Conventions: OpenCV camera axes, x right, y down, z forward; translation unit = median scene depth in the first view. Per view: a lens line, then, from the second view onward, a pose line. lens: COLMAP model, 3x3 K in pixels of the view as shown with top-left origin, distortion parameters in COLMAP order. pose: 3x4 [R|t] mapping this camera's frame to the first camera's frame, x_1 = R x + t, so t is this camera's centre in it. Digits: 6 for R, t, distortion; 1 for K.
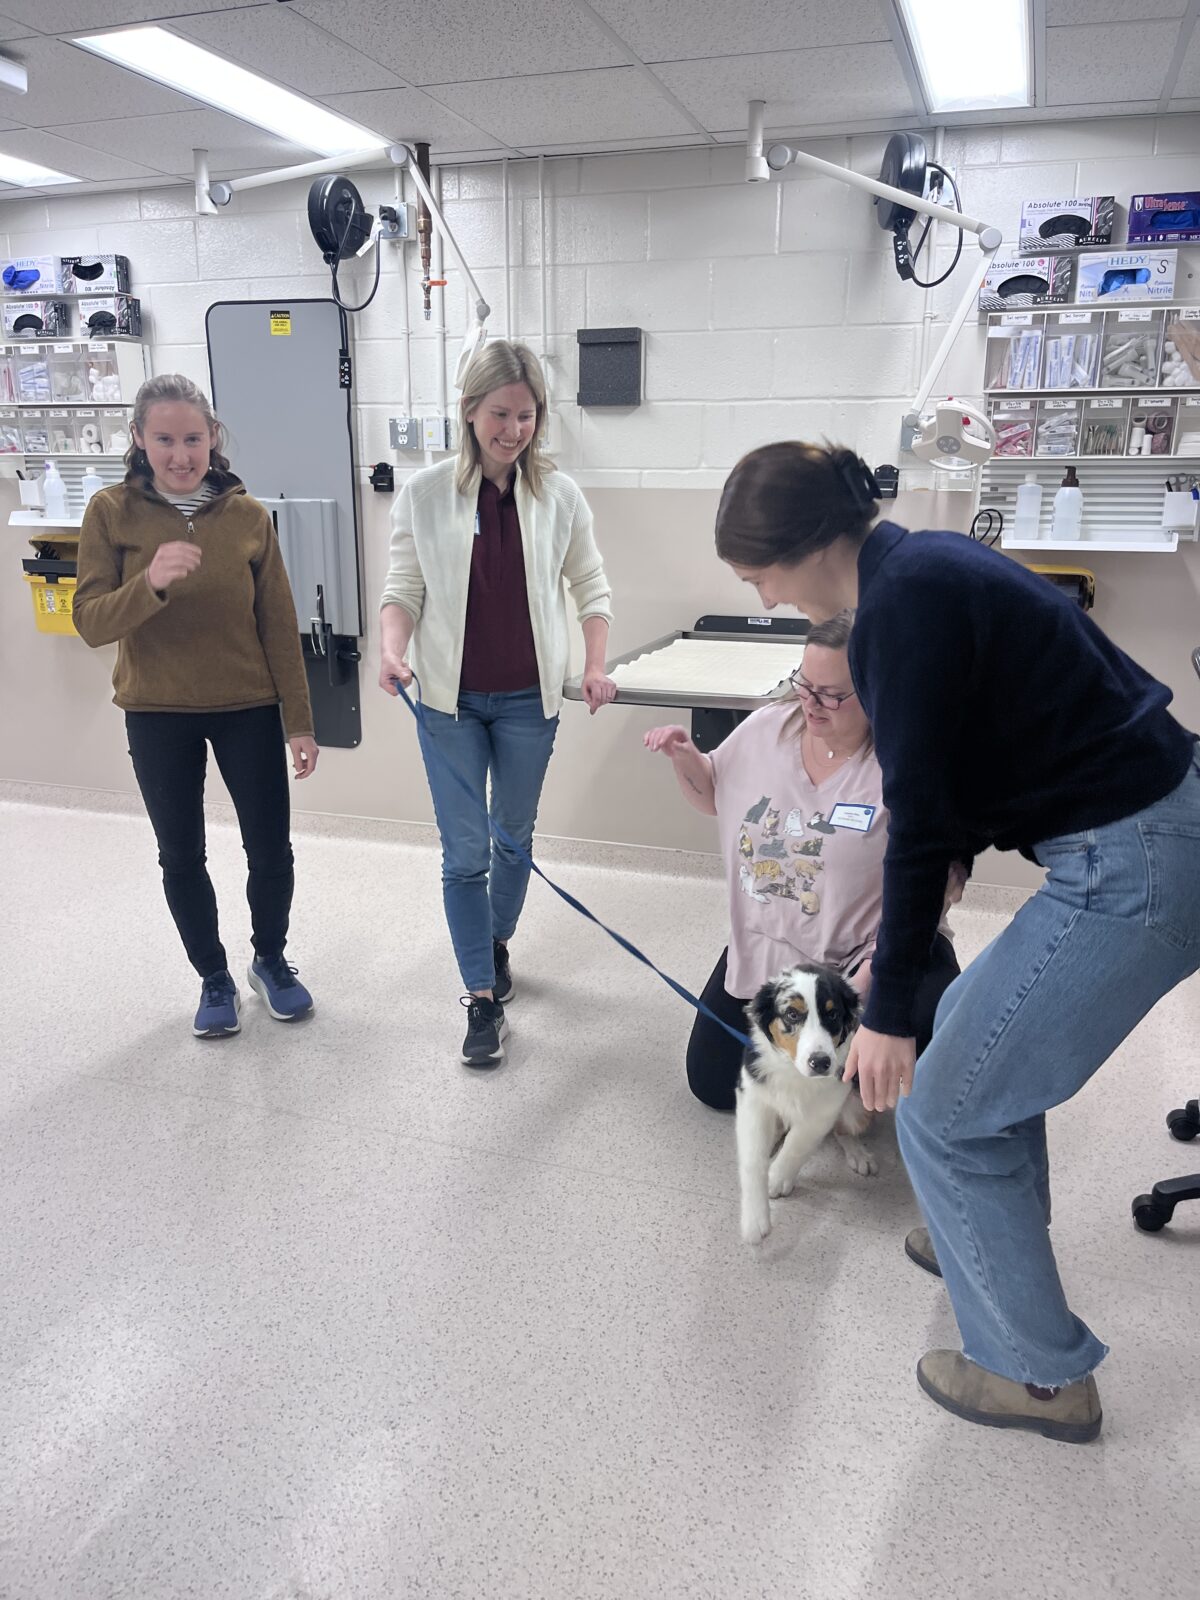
lens RADIAL K [[1215.0, 0, 628.3], [0, 1215.0, 793.5], [0, 0, 1]] dist [0.064980, -0.094784]
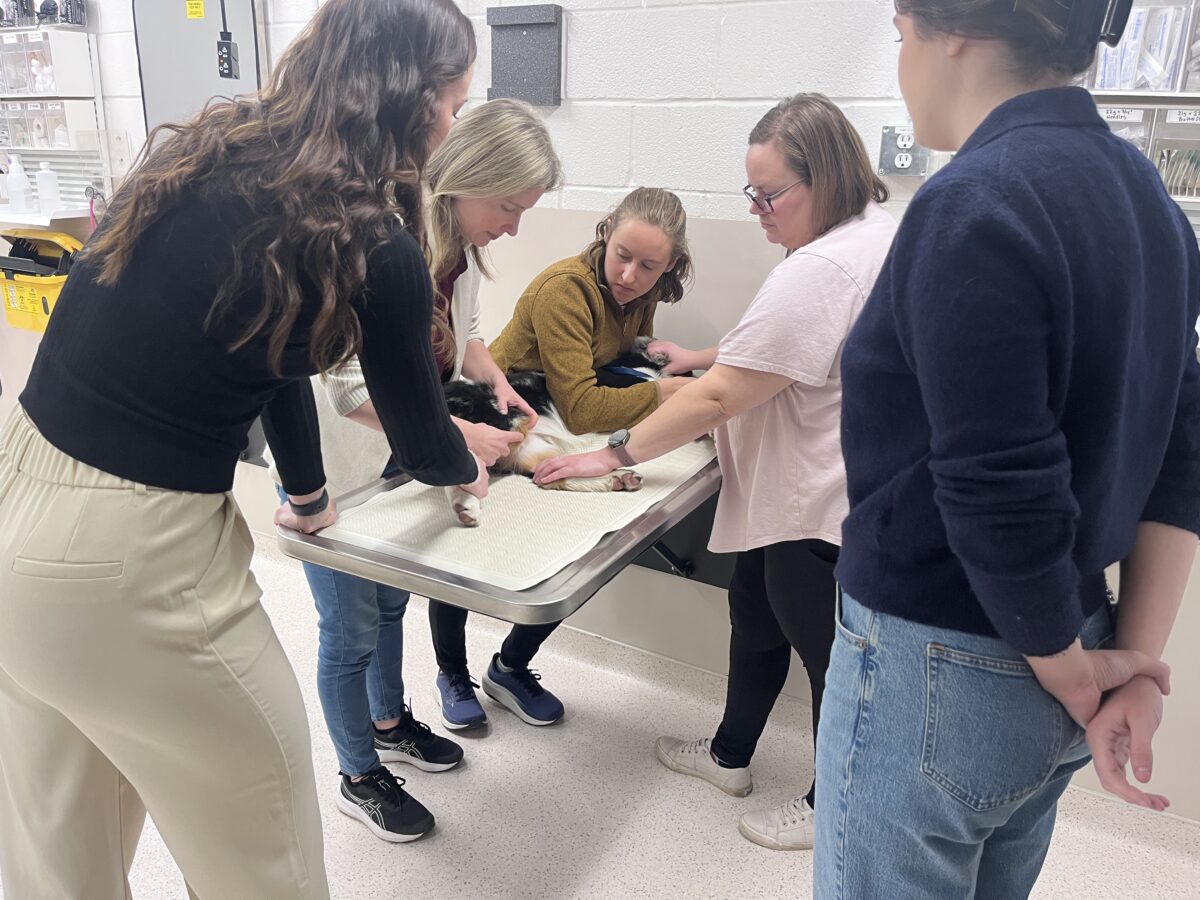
lens RADIAL K [[911.3, 0, 607.4], [0, 911.3, 442.0], [0, 0, 1]] dist [0.064980, -0.094784]
pose [[0.982324, 0.078615, -0.169882, 0.160961], [-0.071062, 0.996213, 0.050101, -0.130918], [0.173177, -0.037143, 0.984190, 0.408209]]
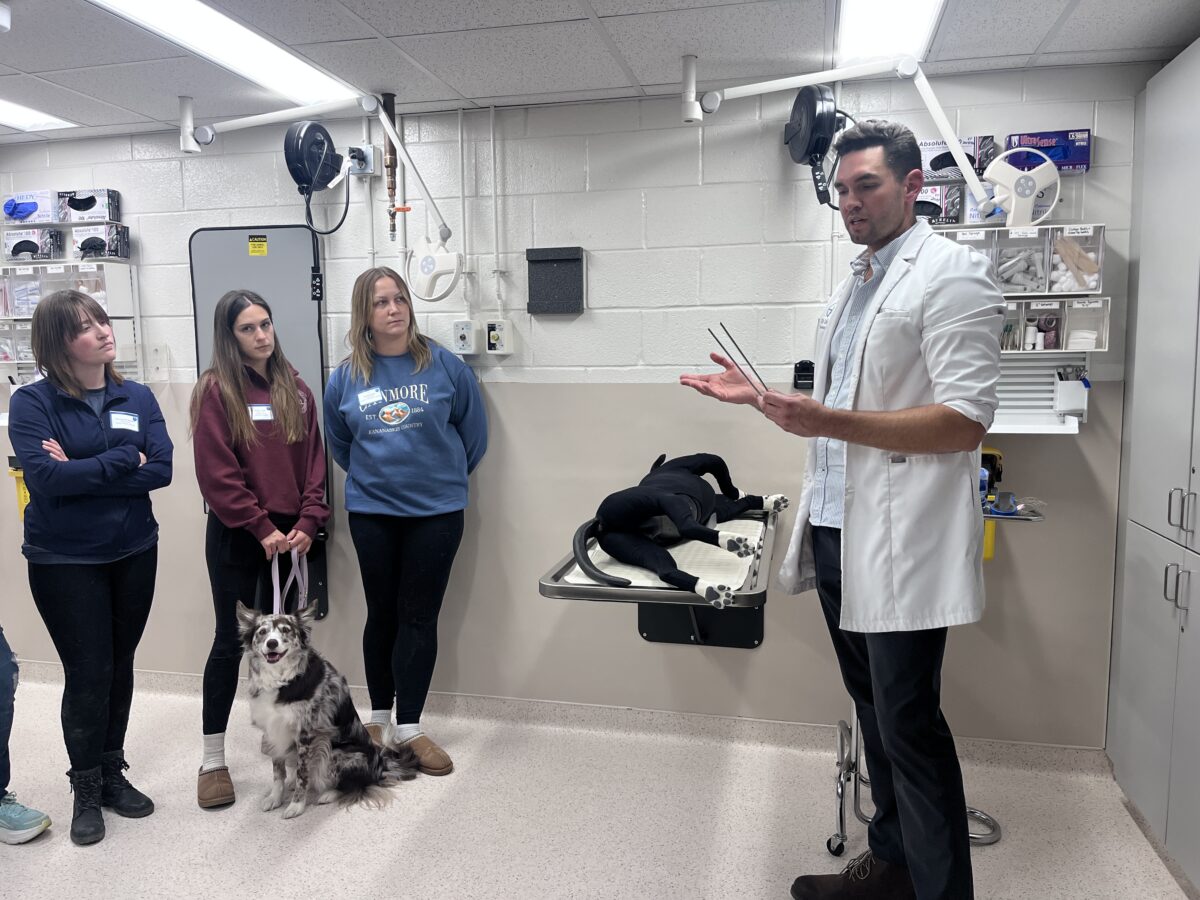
lens RADIAL K [[911.3, 0, 605.3], [0, 911.3, 453.5], [0, 0, 1]] dist [0.064980, -0.094784]
pose [[0.995561, -0.026570, 0.090286, -0.050180], [0.039668, 0.988411, -0.146527, -0.062378], [-0.085346, 0.149458, 0.985078, 0.181083]]
